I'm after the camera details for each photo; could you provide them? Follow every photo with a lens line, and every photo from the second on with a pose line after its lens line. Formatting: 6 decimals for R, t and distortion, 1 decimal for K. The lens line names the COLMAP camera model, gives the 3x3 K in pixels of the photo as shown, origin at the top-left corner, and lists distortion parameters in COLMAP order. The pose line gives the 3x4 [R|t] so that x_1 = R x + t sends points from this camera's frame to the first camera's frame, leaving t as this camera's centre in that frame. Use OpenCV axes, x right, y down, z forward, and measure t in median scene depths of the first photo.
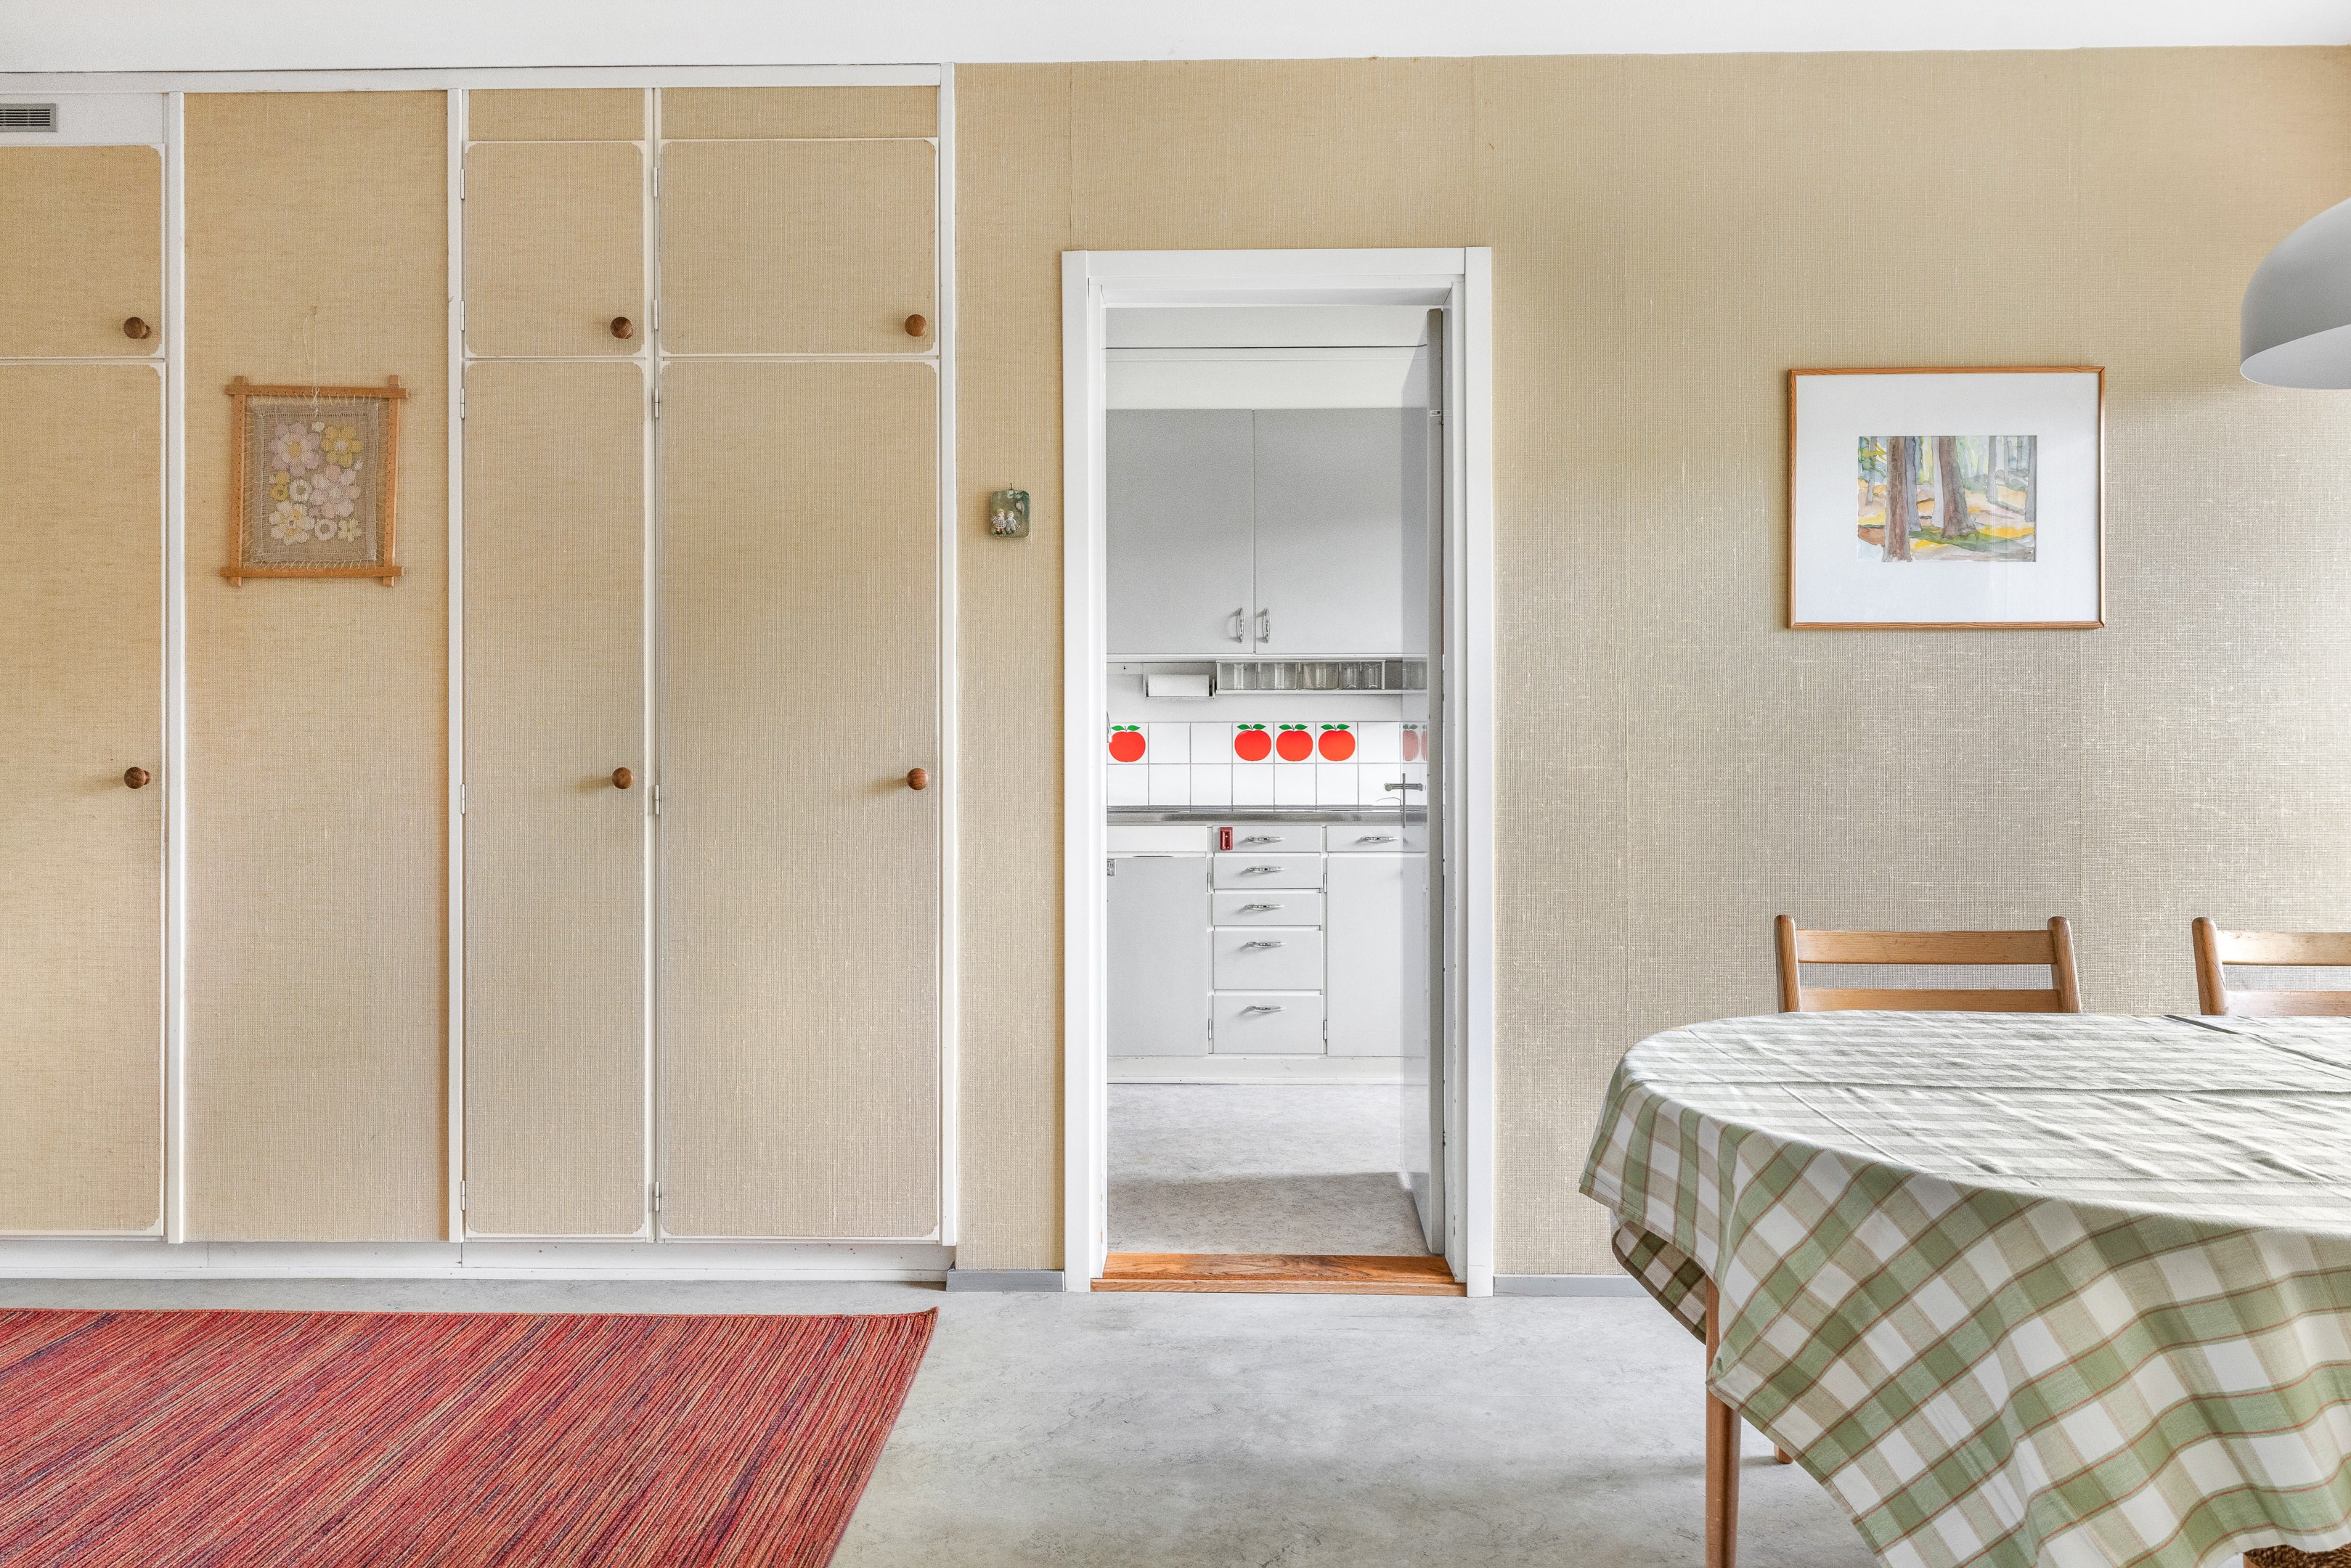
lens RADIAL K [[1456.5, 0, 1172.2], [0, 1456.5, 754.1], [0, 0, 1]] dist [-0.002161, 0.001223]
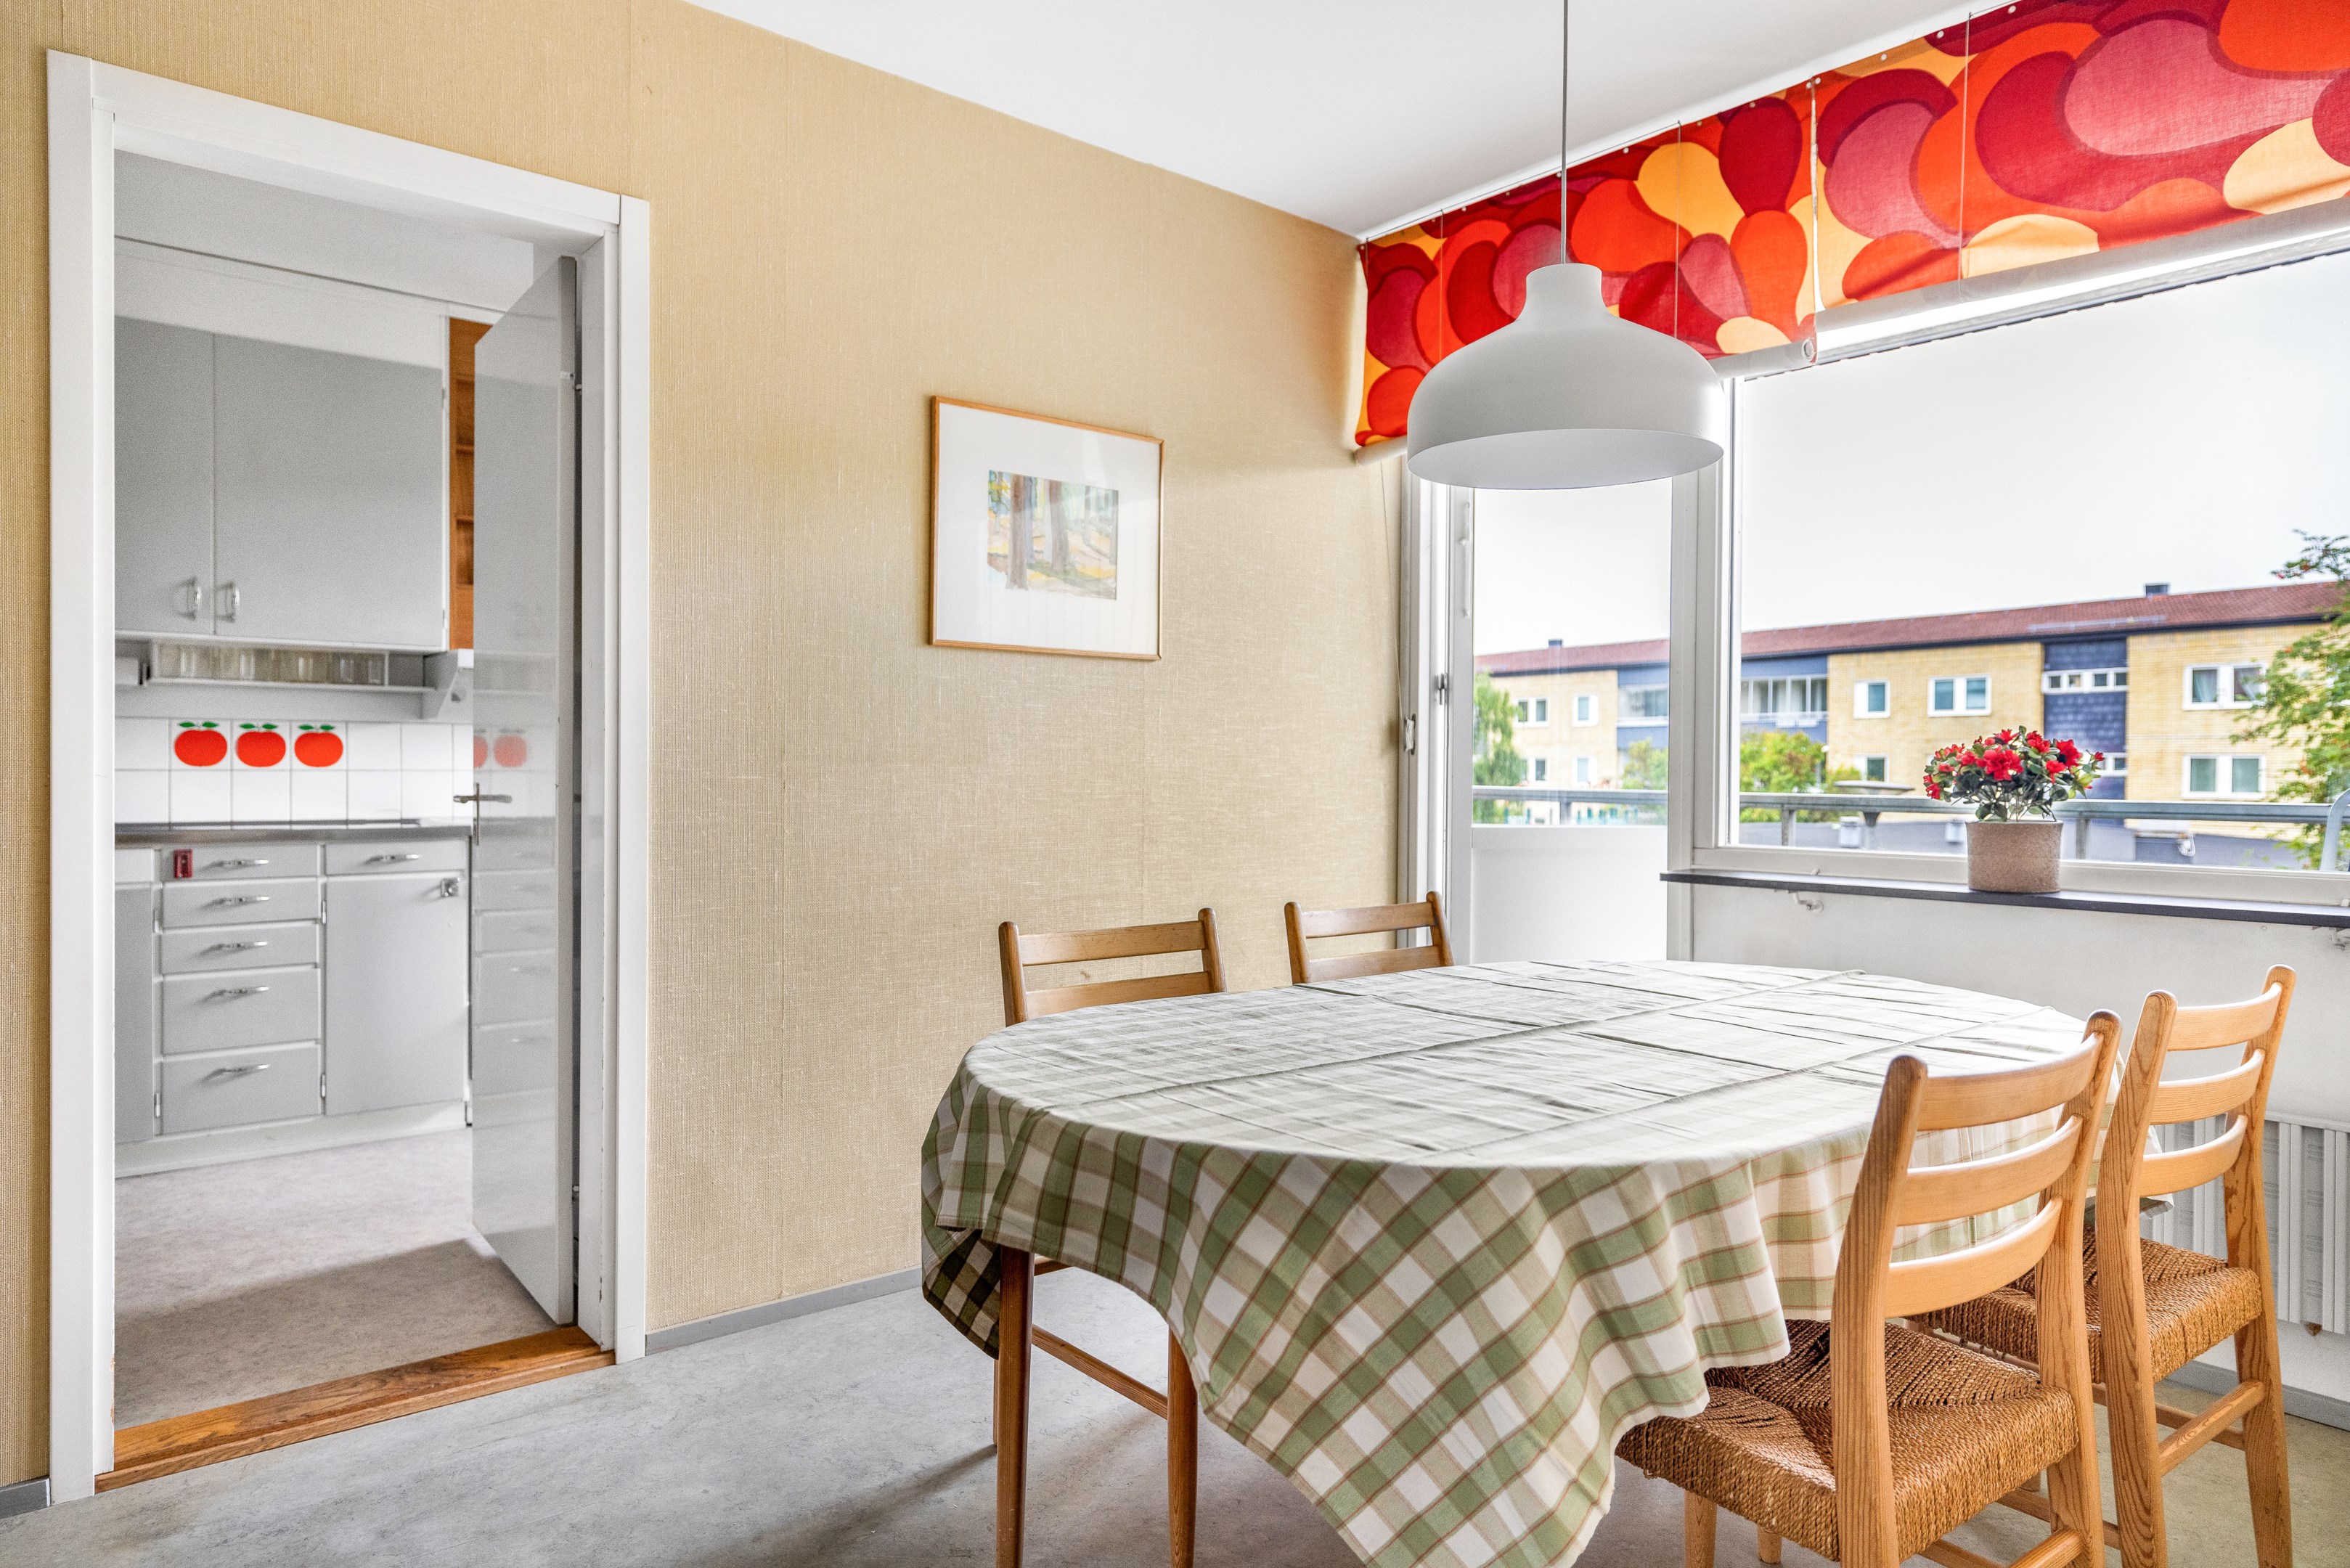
lens RADIAL K [[1418.8, 0, 1175.0], [0, 1418.8, 784.0], [0, 0, 1]] dist [-0.000149, -0.000388]
pose [[0.763949, -0.001171, 0.645276, -0.100317], [-0.008750, 0.999888, 0.012174, -0.000535], [-0.645217, -0.014946, 0.763853, 0.111236]]
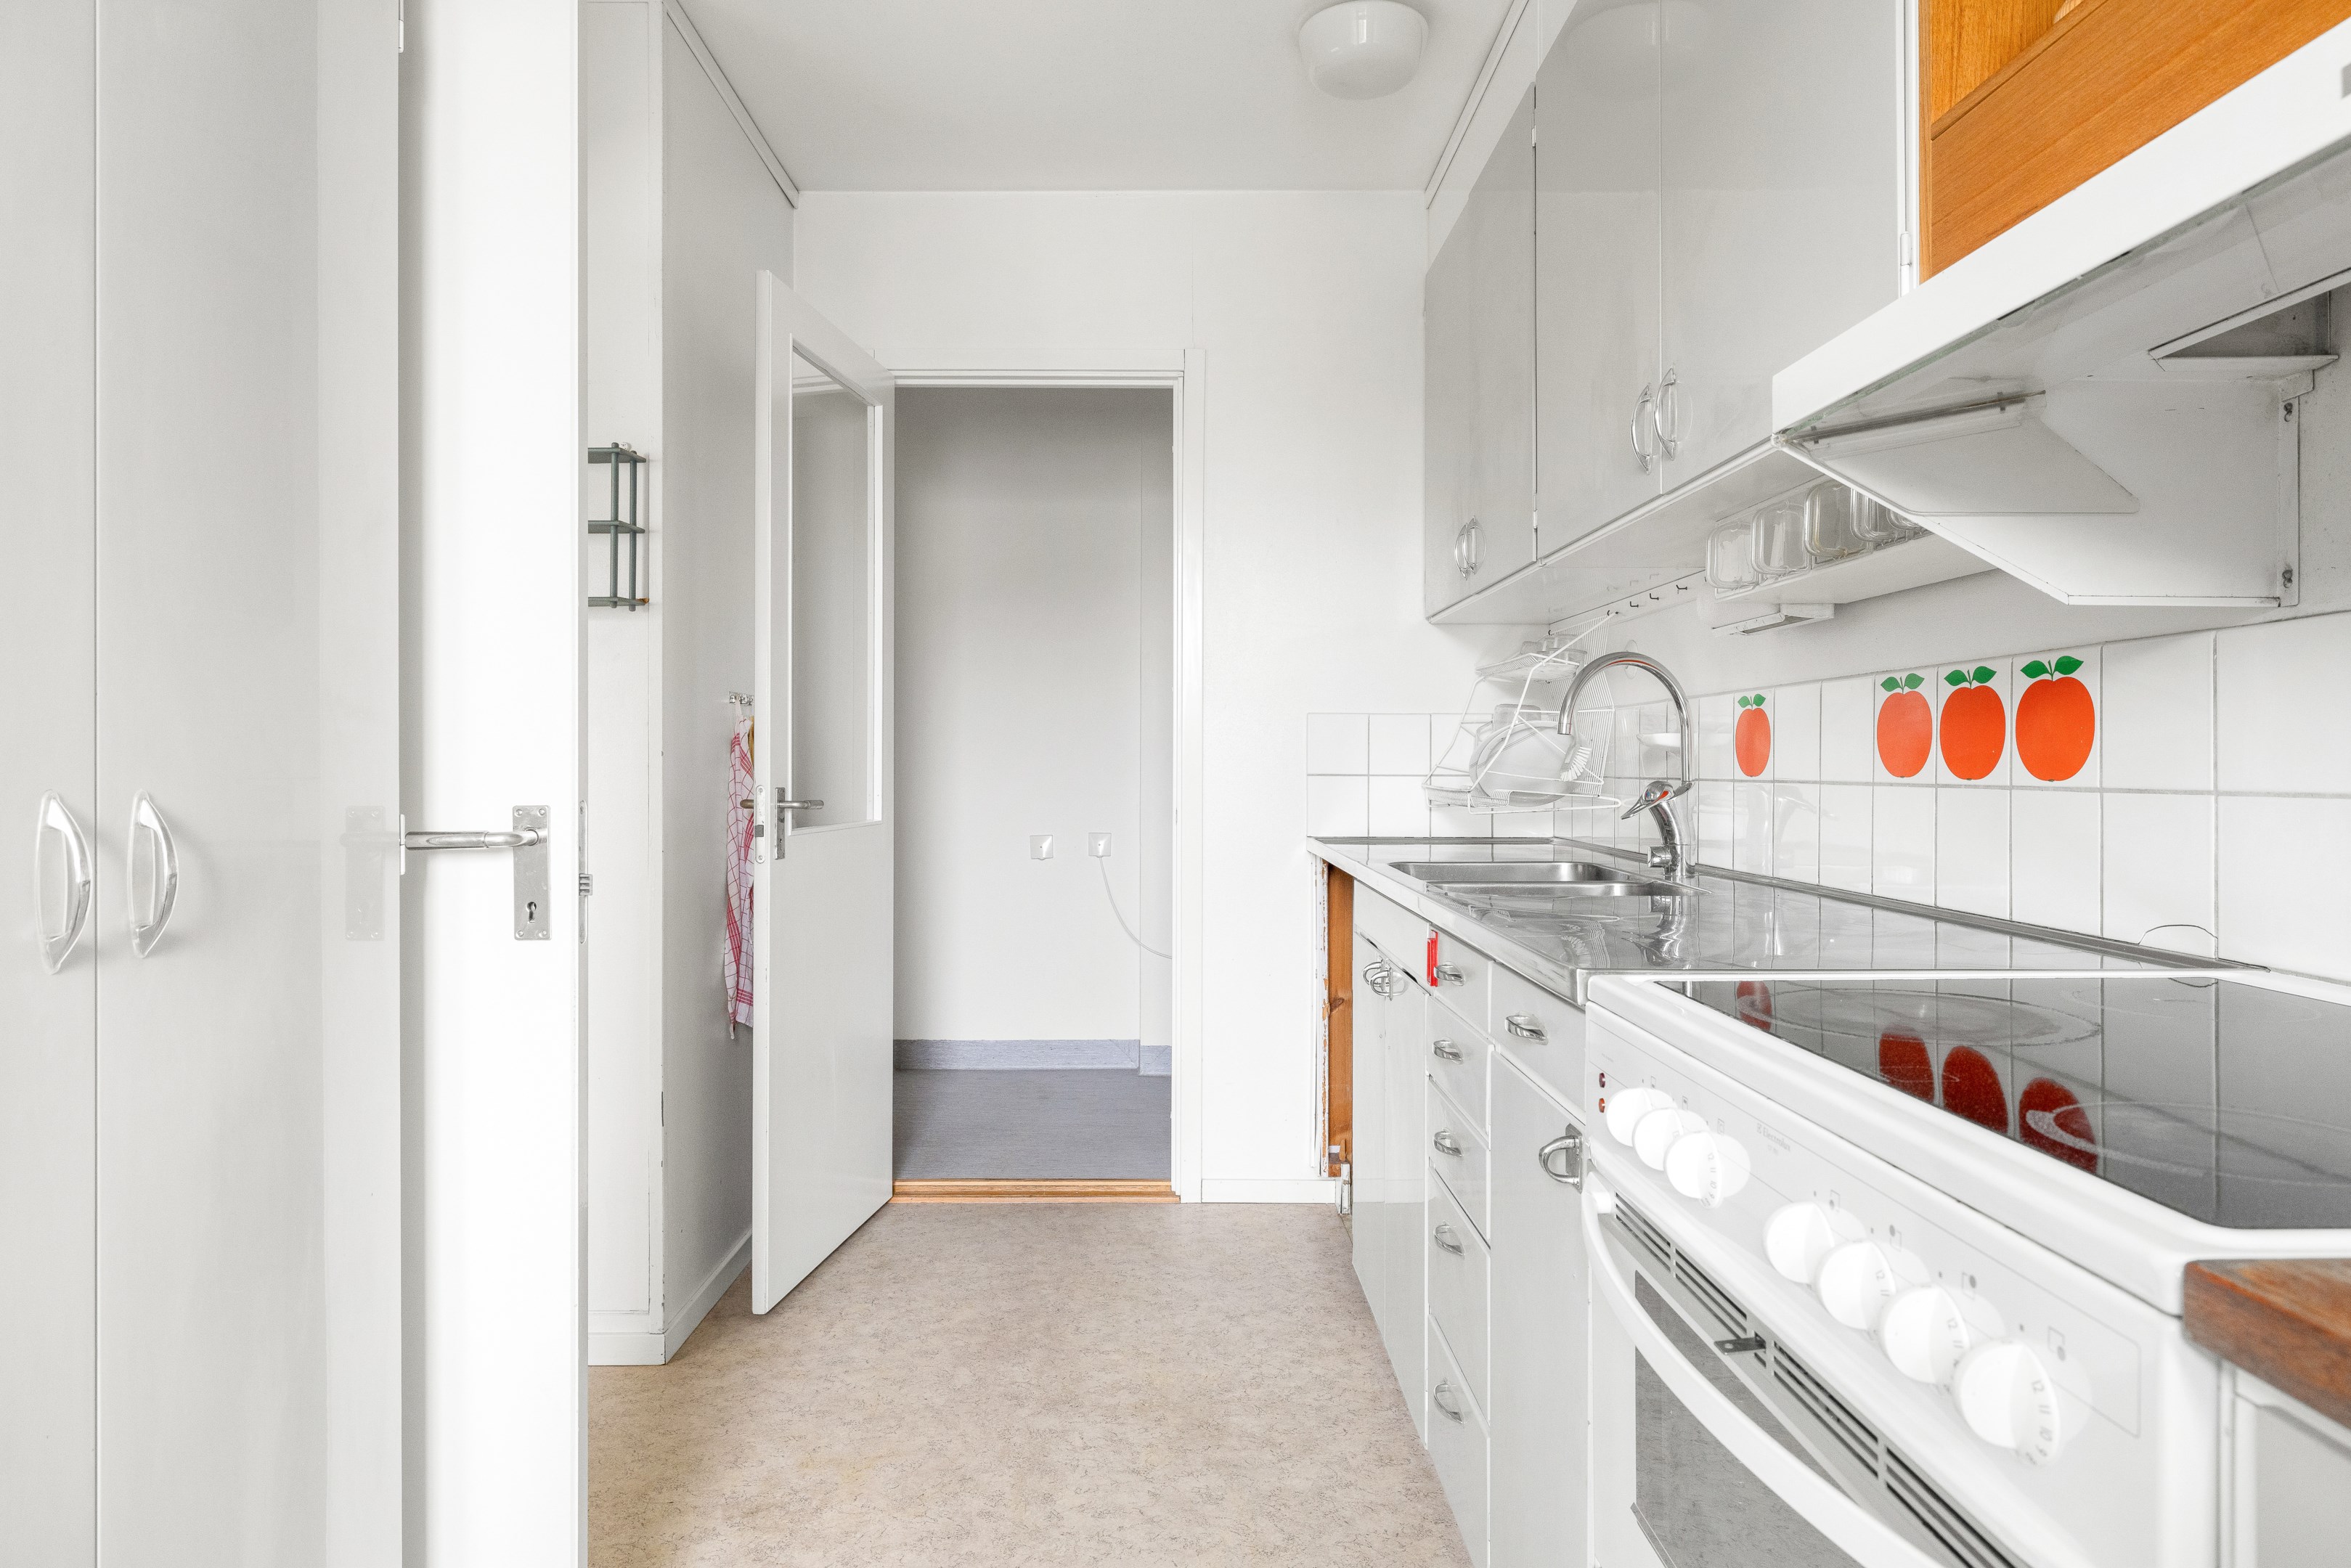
lens RADIAL K [[1431.6, 0, 1175.5], [0, 1431.6, 784.0], [0, 0, 1]] dist [-0.003405, 0.000895]
pose [[0.026585, 0.015049, -0.999533, 1.004331], [0.003458, 0.999879, 0.015146, 0.000447], [0.999641, -0.003859, 0.026530, 2.050190]]
